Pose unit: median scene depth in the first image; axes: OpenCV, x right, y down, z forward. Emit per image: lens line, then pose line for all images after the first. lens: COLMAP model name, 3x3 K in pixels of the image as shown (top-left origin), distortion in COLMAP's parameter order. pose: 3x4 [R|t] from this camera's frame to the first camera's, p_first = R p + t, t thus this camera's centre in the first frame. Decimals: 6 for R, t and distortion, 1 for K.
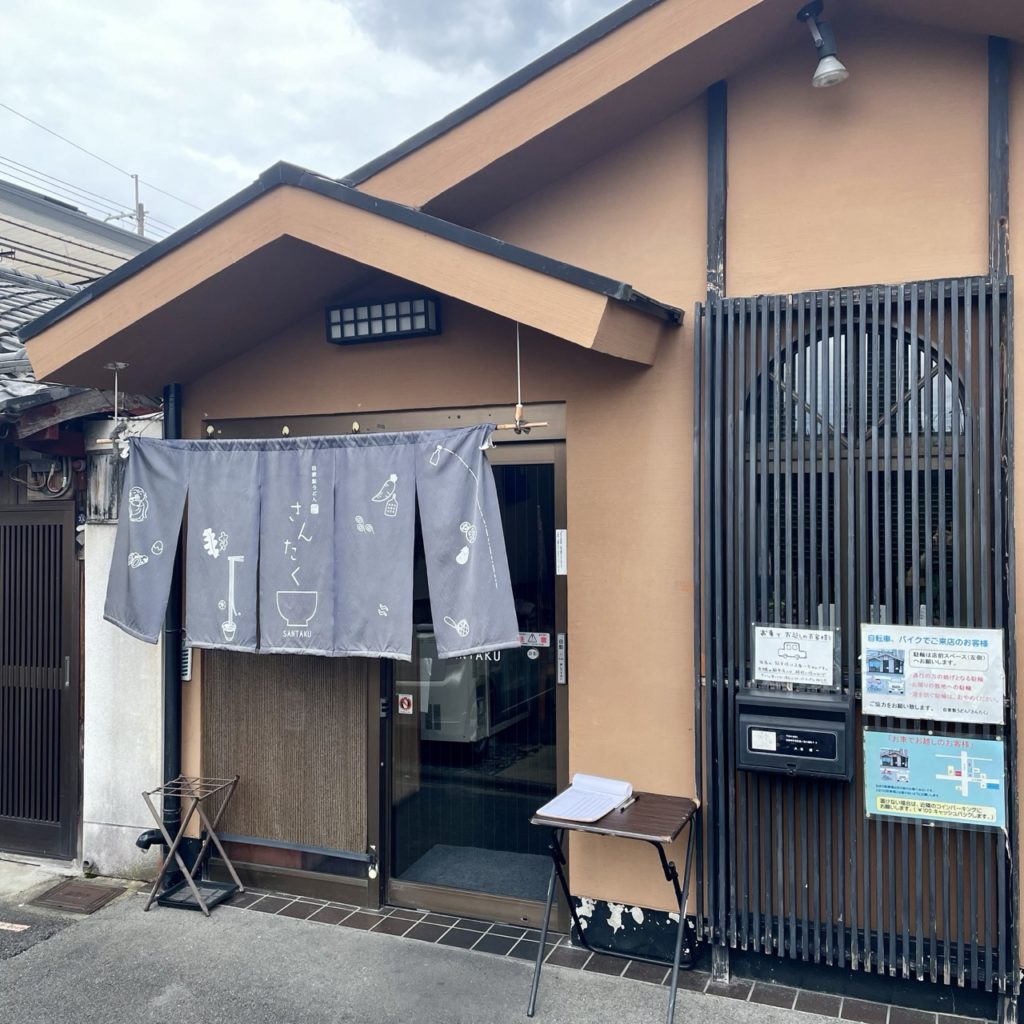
lens RADIAL K [[1032.5, 0, 517.1], [0, 1032.5, 505.9], [0, 0, 1]] dist [0.042361, 0.000000]
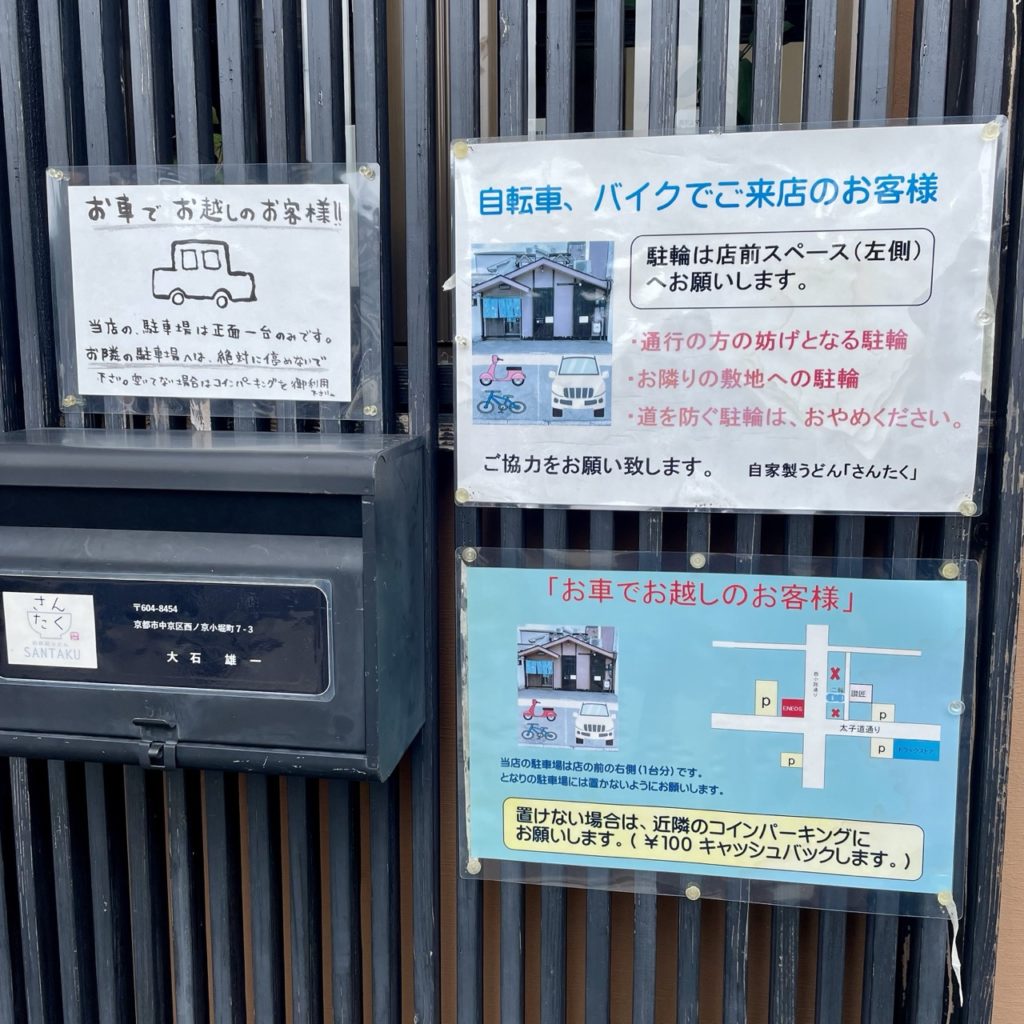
lens RADIAL K [[1032.5, 0, 507.5], [0, 1032.5, 510.0], [0, 0, 1]] dist [0.042361, 0.000000]
pose [[0.971496, -0.038871, 0.233847, 0.289806], [-0.001638, 0.985340, 0.170593, 0.160913], [-0.237050, -0.166114, 0.957191, 0.763741]]
